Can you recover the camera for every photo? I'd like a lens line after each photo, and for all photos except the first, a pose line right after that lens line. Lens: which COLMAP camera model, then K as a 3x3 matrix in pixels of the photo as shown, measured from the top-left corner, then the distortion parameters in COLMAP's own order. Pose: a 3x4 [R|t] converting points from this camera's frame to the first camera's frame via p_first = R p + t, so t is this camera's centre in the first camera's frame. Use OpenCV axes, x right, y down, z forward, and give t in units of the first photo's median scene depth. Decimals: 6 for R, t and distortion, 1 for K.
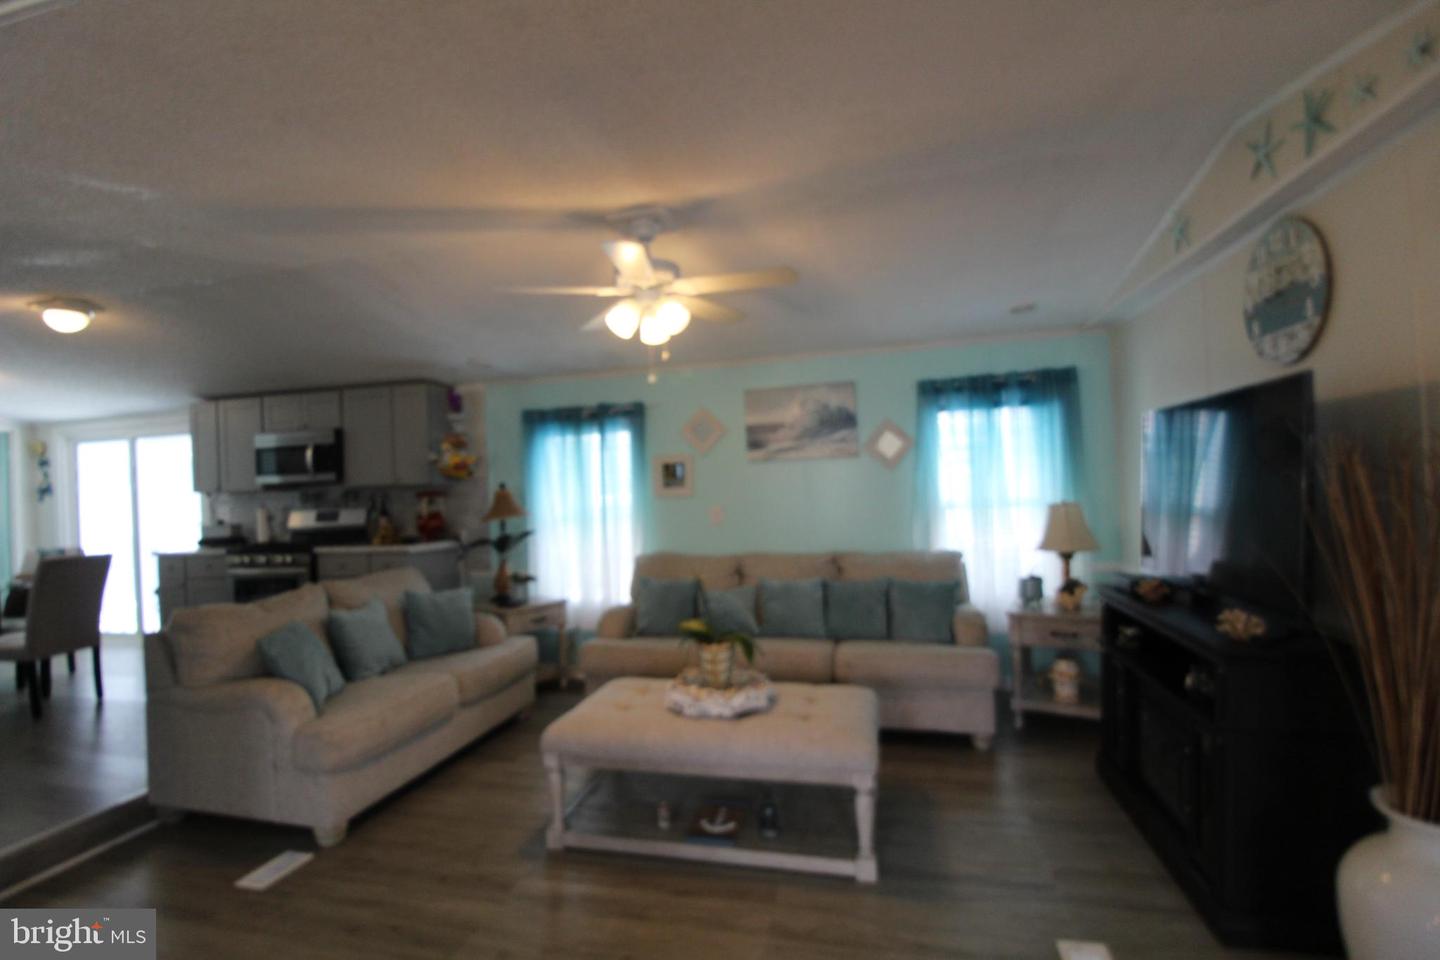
lens RADIAL K [[677.1, 0, 714.3], [0, 677.1, 484.6], [0, 0, 1]] dist [-0.001424, -0.000187]
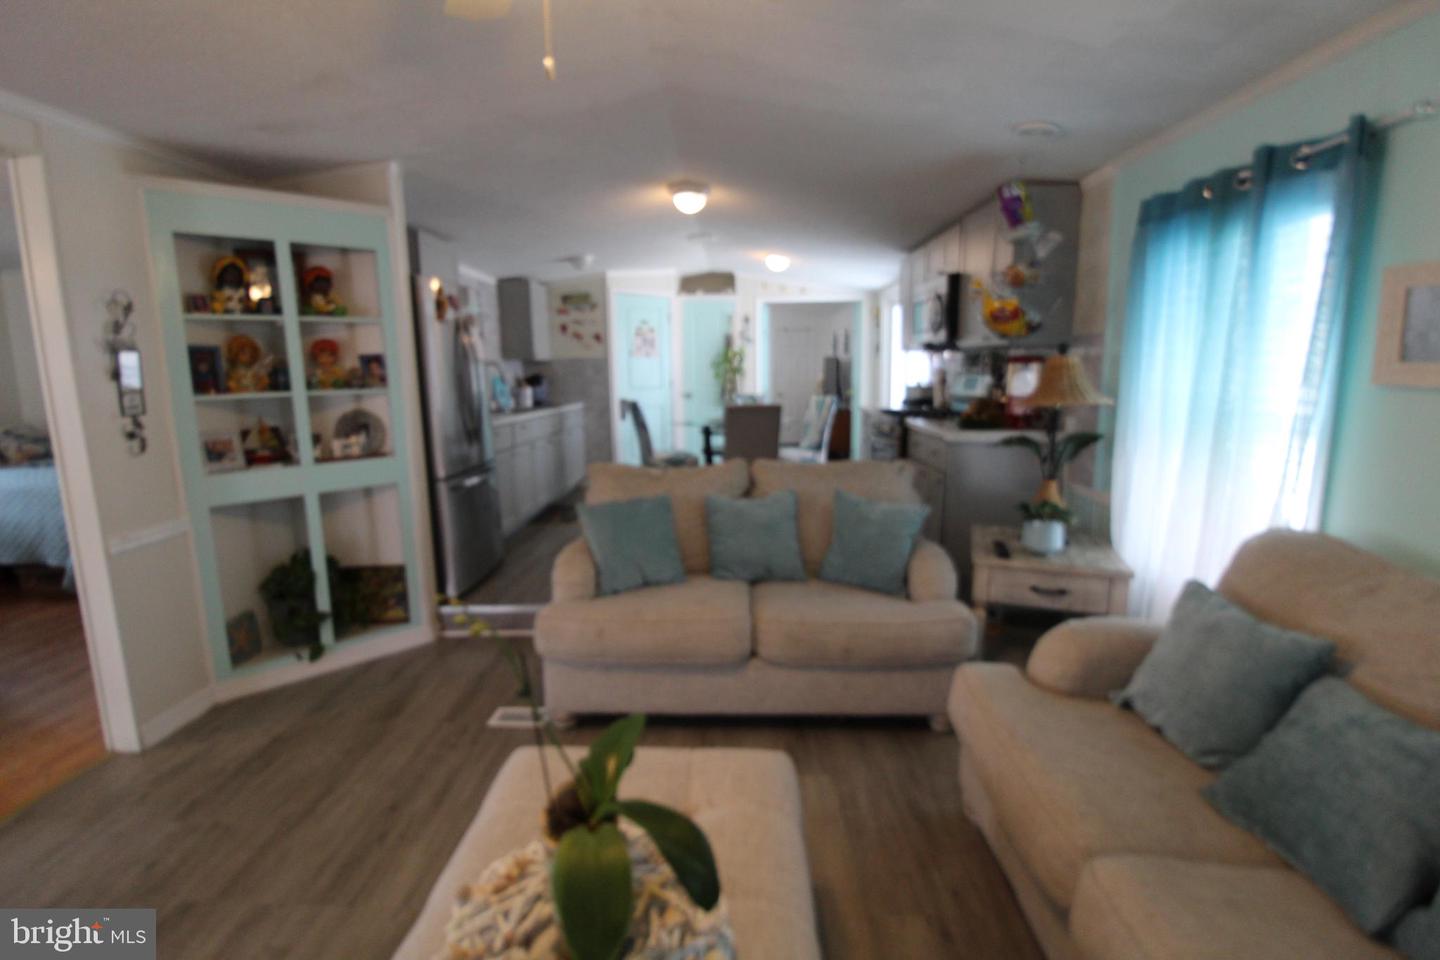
lens RADIAL K [[677.1, 0, 714.3], [0, 677.1, 484.6], [0, 0, 1]] dist [-0.001424, -0.000187]
pose [[0.234789, 0.201114, -0.951014, 0.172198], [0.005202, 0.978089, 0.208124, -0.006456], [0.972033, -0.053813, 0.228598, 0.499716]]
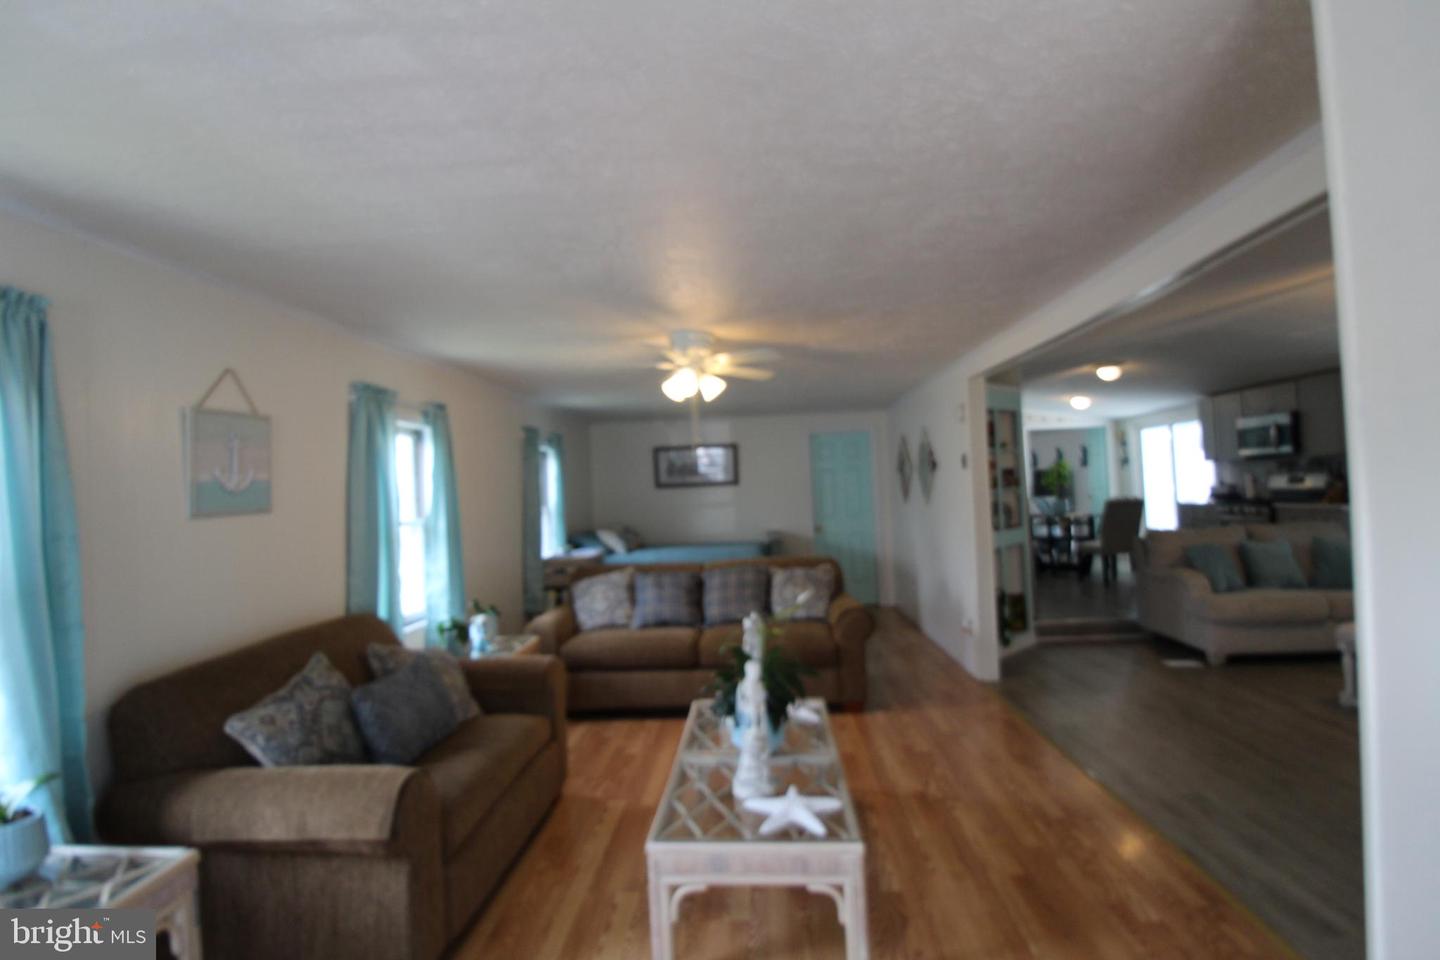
lens RADIAL K [[661.2, 0, 722.6], [0, 661.2, 458.2], [0, 0, 1]] dist [-0.000757, -0.000016]
pose [[0.195113, -0.011062, -0.980718, 0.421207], [0.026964, 0.999619, -0.005911, -0.014965], [0.980410, -0.025291, 0.195337, -0.280206]]
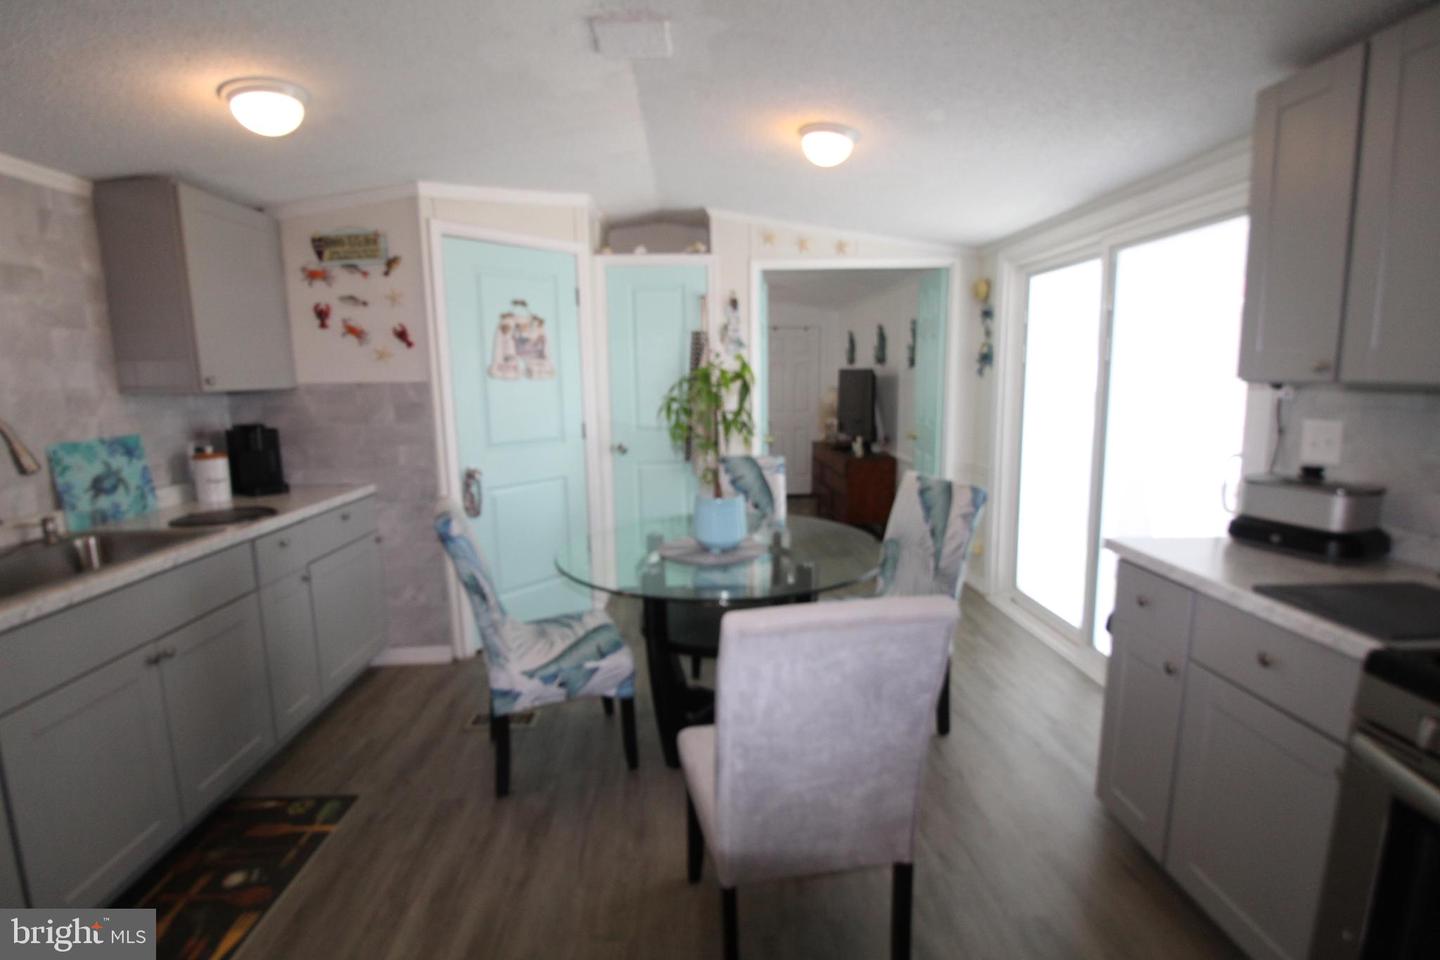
lens RADIAL K [[677.1, 0, 714.3], [0, 677.1, 484.6], [0, 0, 1]] dist [-0.001424, -0.000187]
pose [[0.301213, 0.191980, -0.934031, -0.536353], [0.003597, 0.979288, 0.202442, -0.005151], [0.953550, -0.064338, 0.294283, 0.666954]]
